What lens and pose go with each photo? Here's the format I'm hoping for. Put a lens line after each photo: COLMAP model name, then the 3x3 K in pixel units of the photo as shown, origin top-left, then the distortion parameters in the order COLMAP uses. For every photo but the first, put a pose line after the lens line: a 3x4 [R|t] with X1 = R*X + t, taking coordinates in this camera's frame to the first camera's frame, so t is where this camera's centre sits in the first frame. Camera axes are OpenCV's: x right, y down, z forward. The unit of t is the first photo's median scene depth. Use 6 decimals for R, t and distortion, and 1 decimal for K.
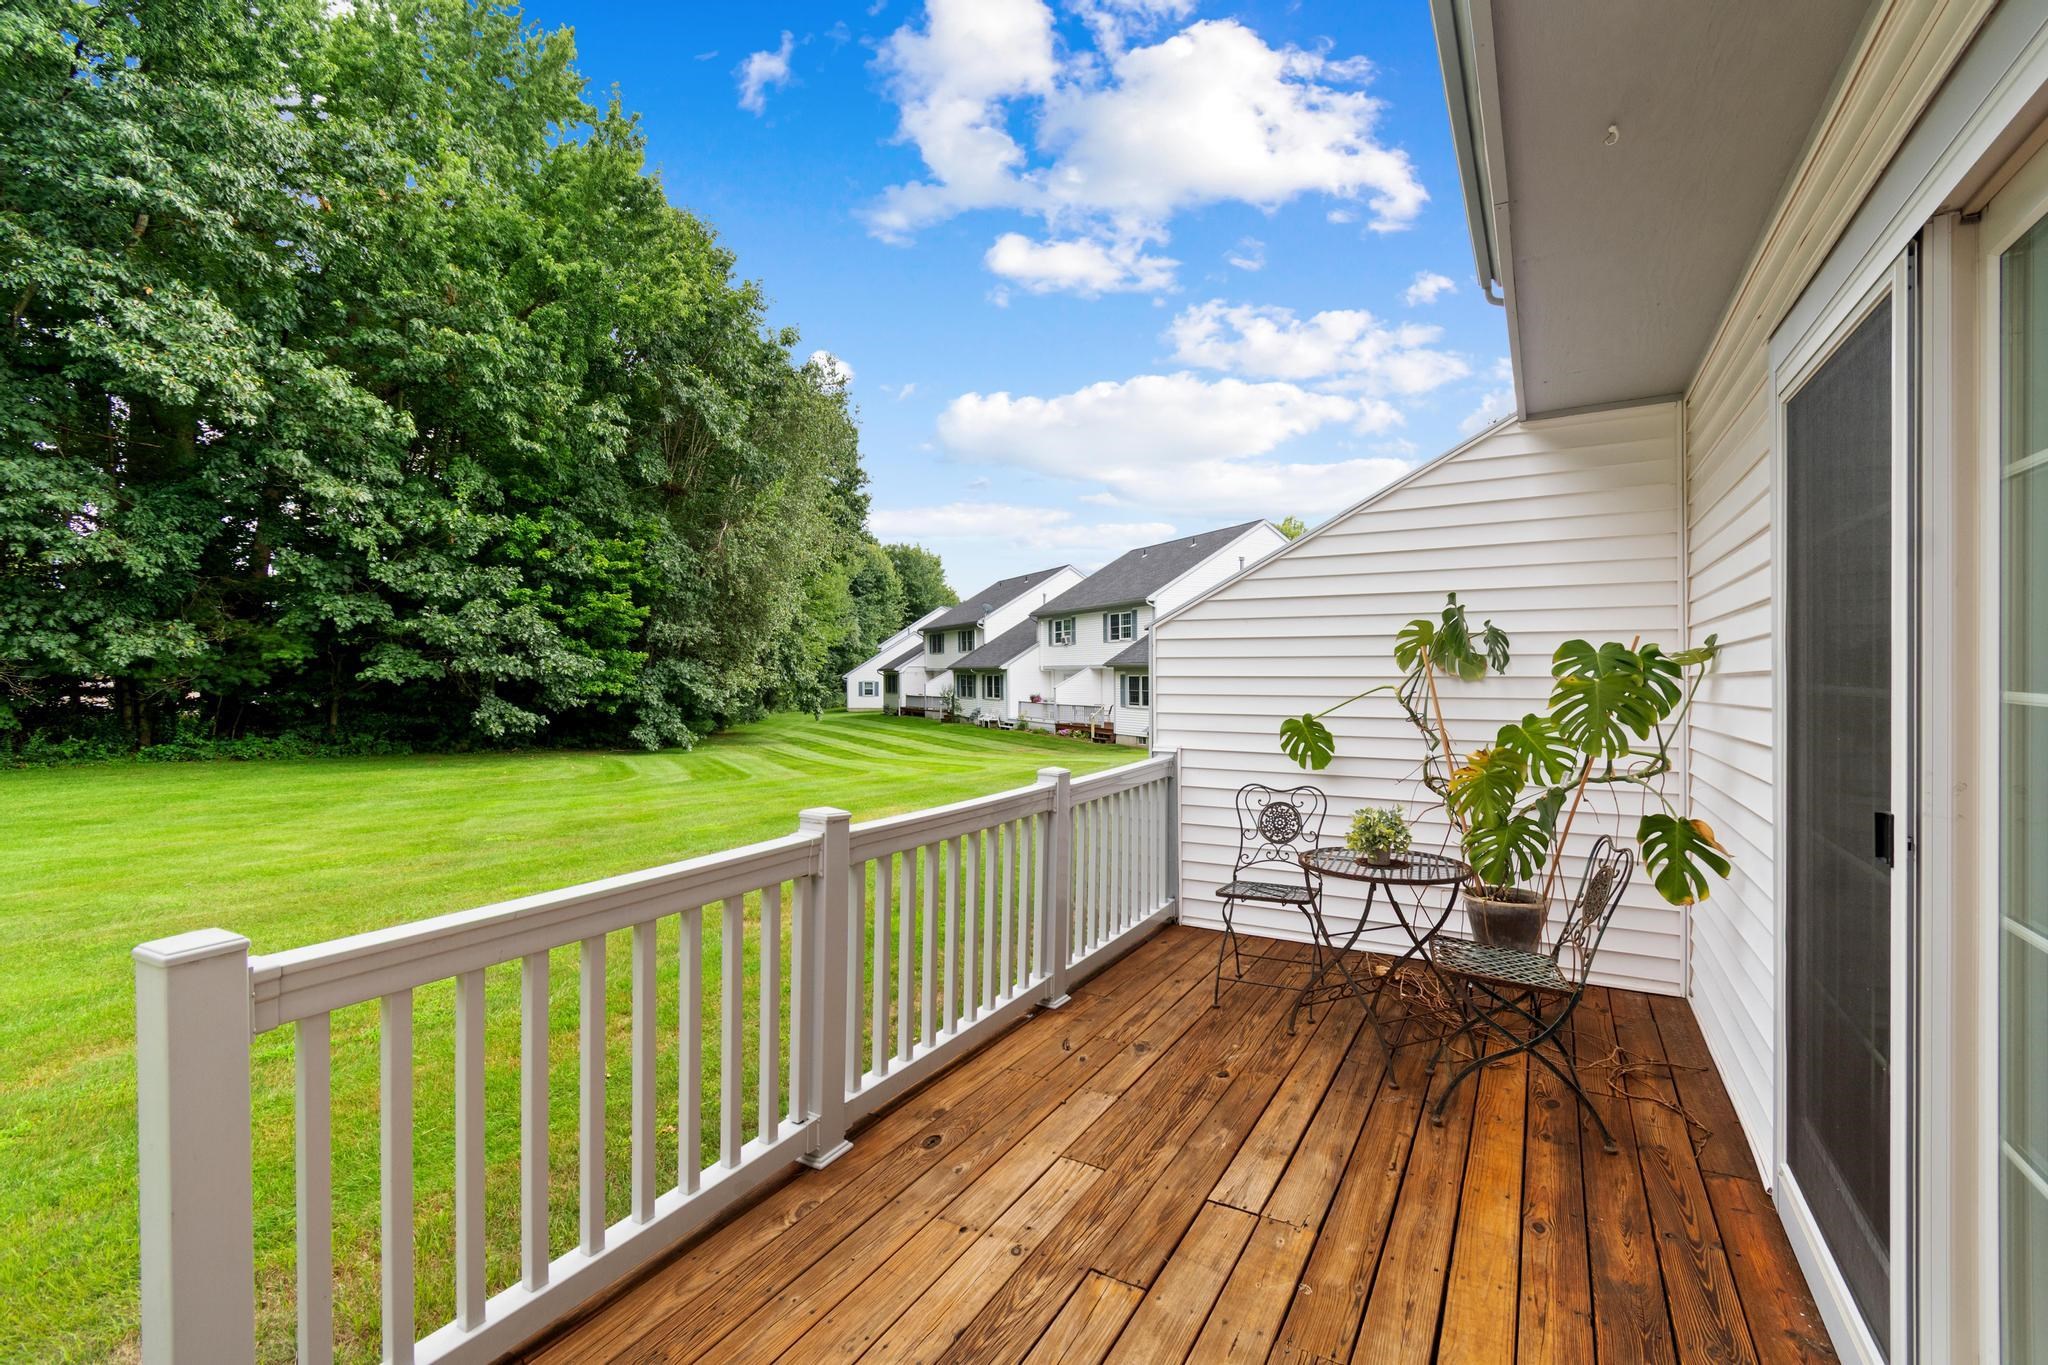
lens RADIAL K [[897.8, 0, 1033.2], [0, 897.8, 678.8], [0, 0, 1]] dist [0.003993, -0.000120]
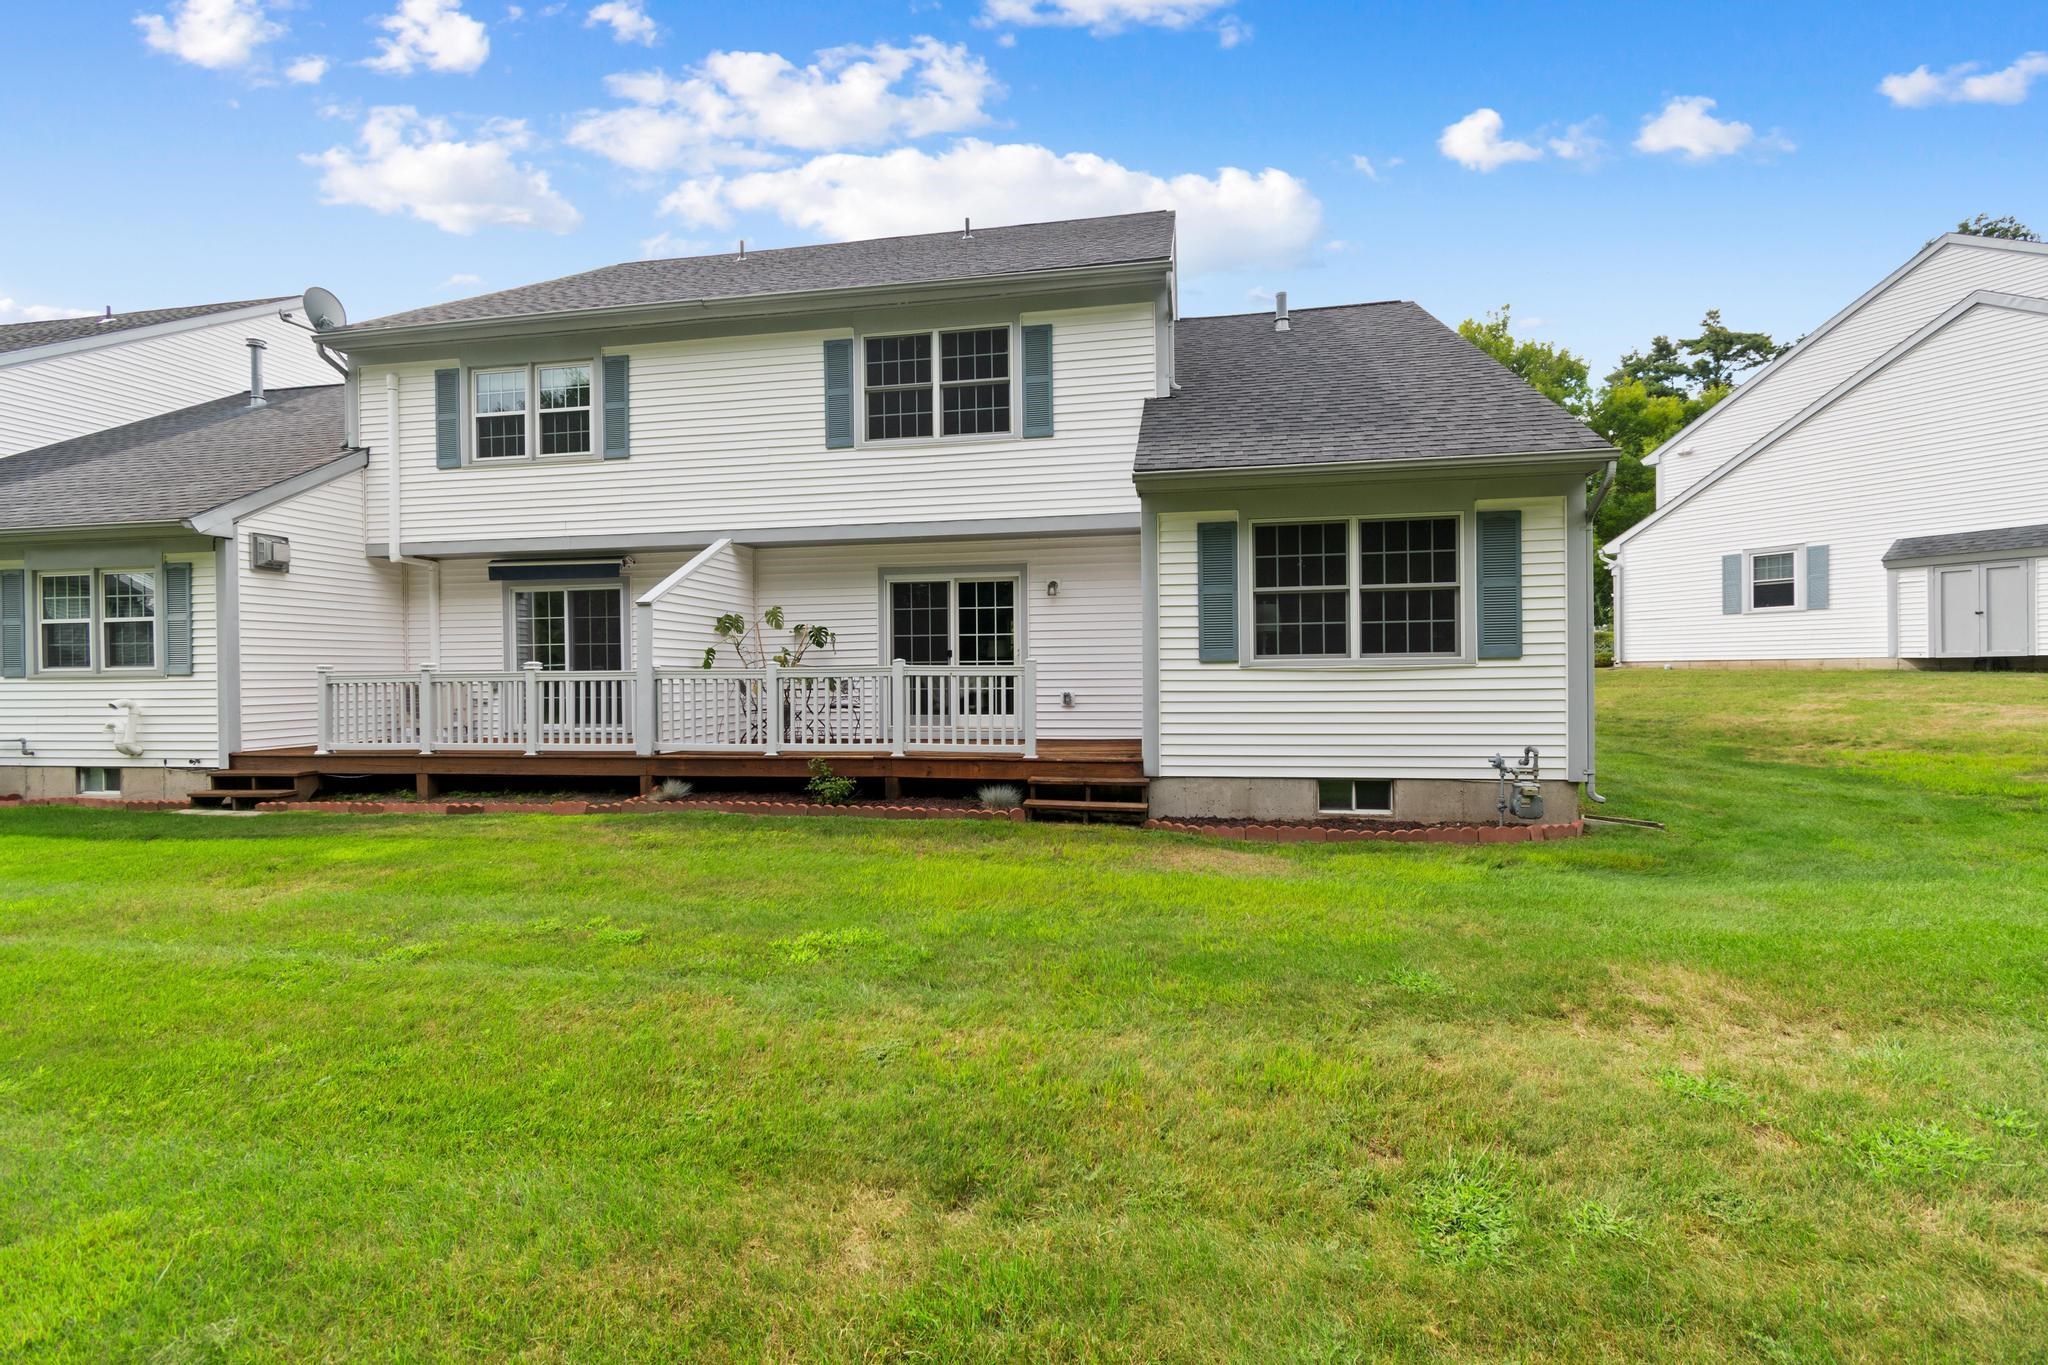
lens RADIAL K [[897.8, 0, 1033.2], [0, 897.8, 678.8], [0, 0, 1]] dist [0.003993, -0.000120]
pose [[-0.341211, 0.004069, 0.939978, -0.494181], [0.017636, 0.999842, 0.002074, 0.029631], [-0.939821, 0.017285, -0.341229, 0.225034]]
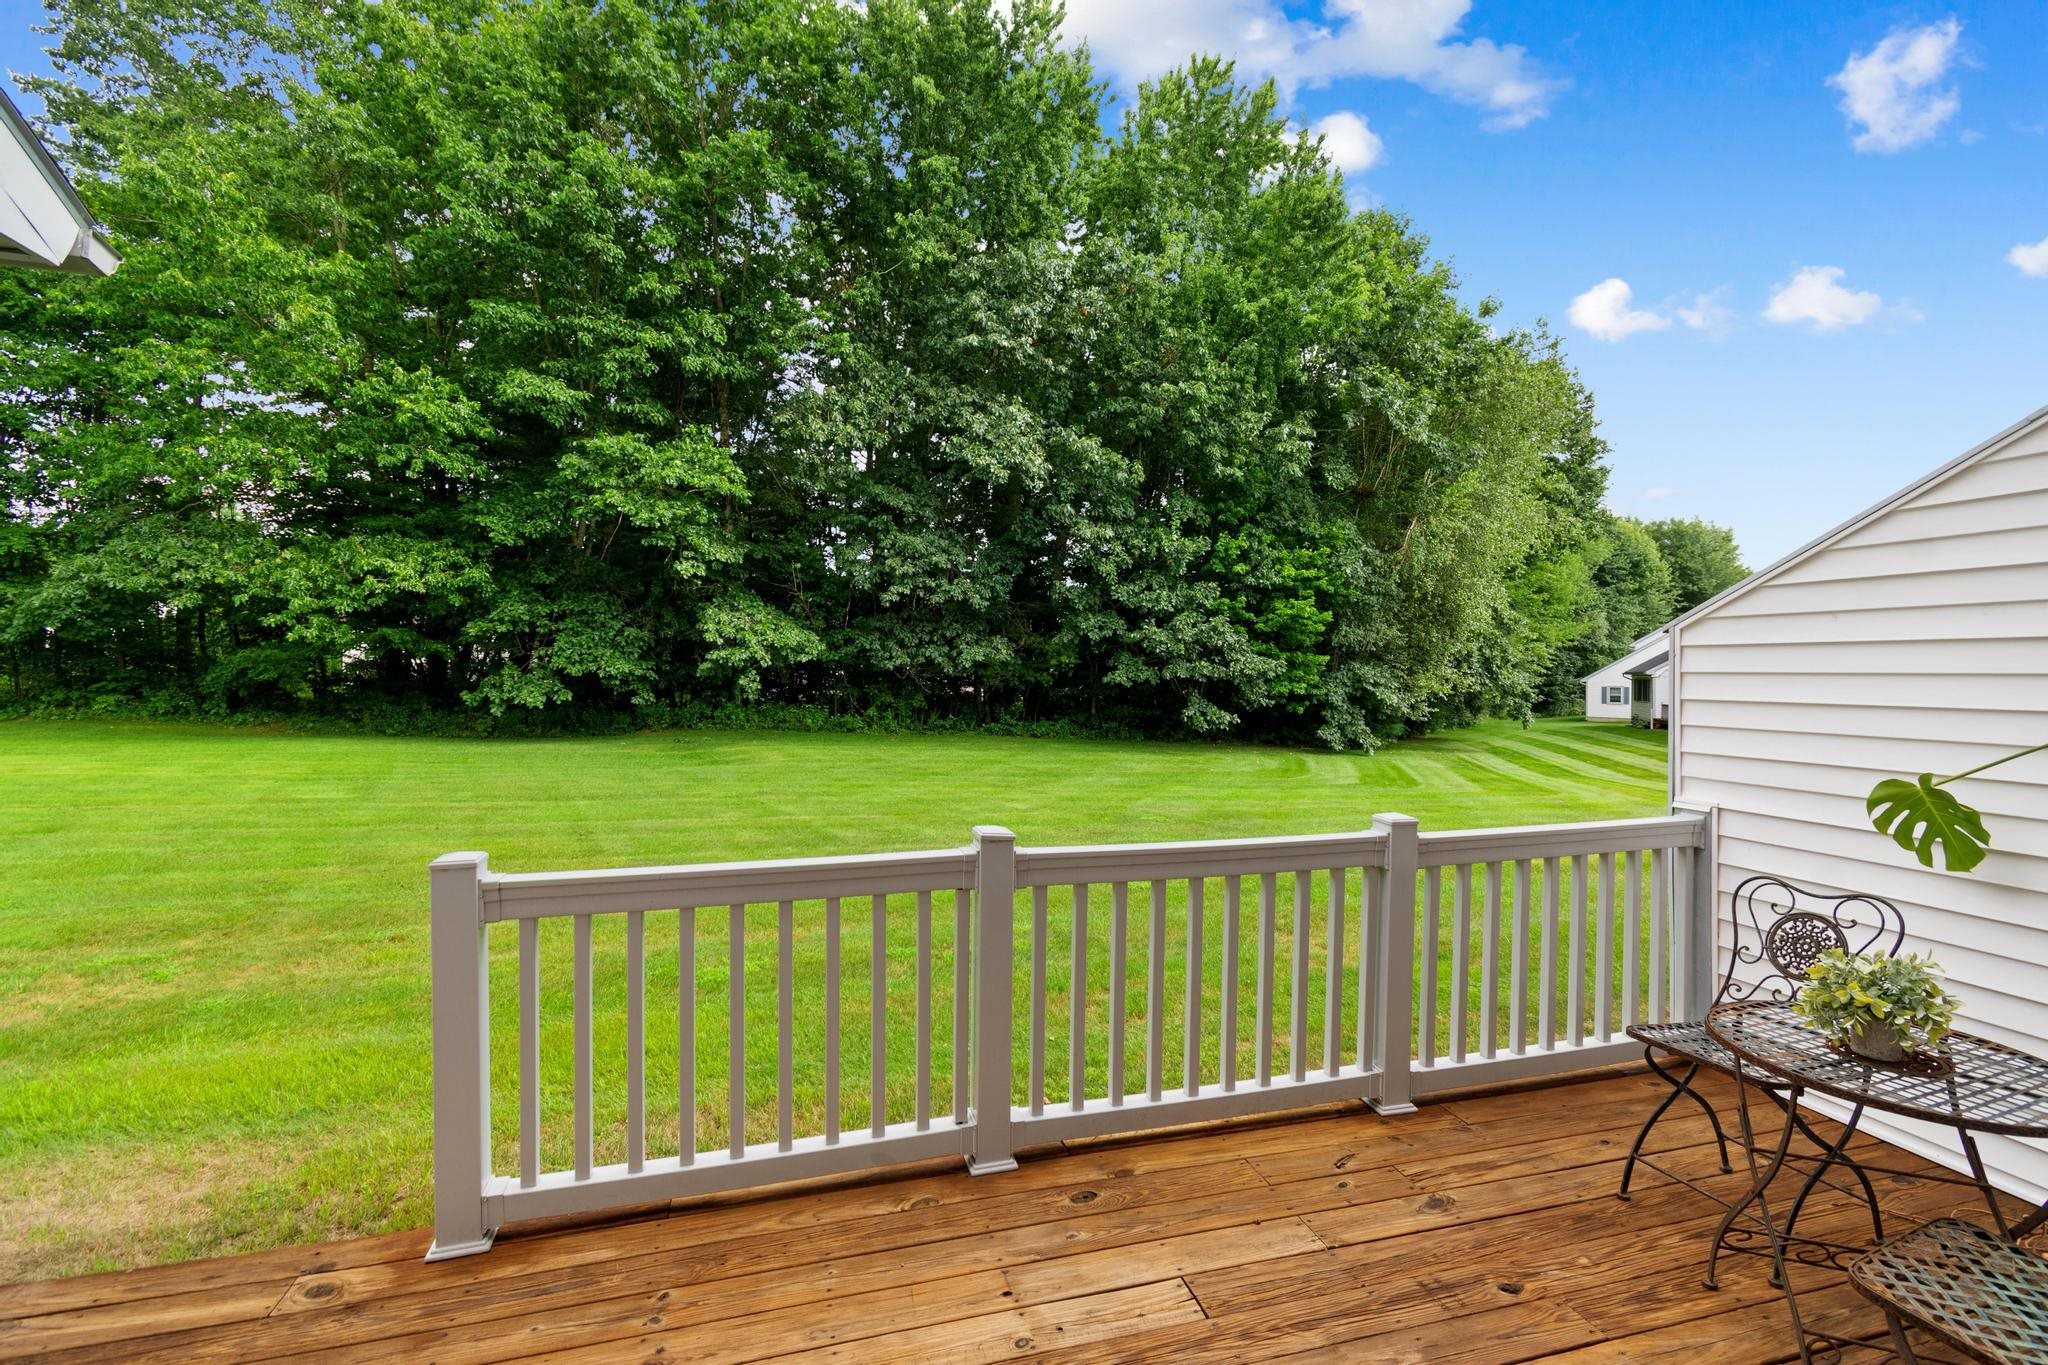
lens RADIAL K [[897.8, 0, 1033.2], [0, 897.8, 678.8], [0, 0, 1]] dist [0.003993, -0.000120]
pose [[0.712067, 0.011398, -0.702019, 0.066785], [-0.012054, 0.999919, 0.004007, -0.003675], [0.702008, 0.005609, 0.712147, 0.039203]]
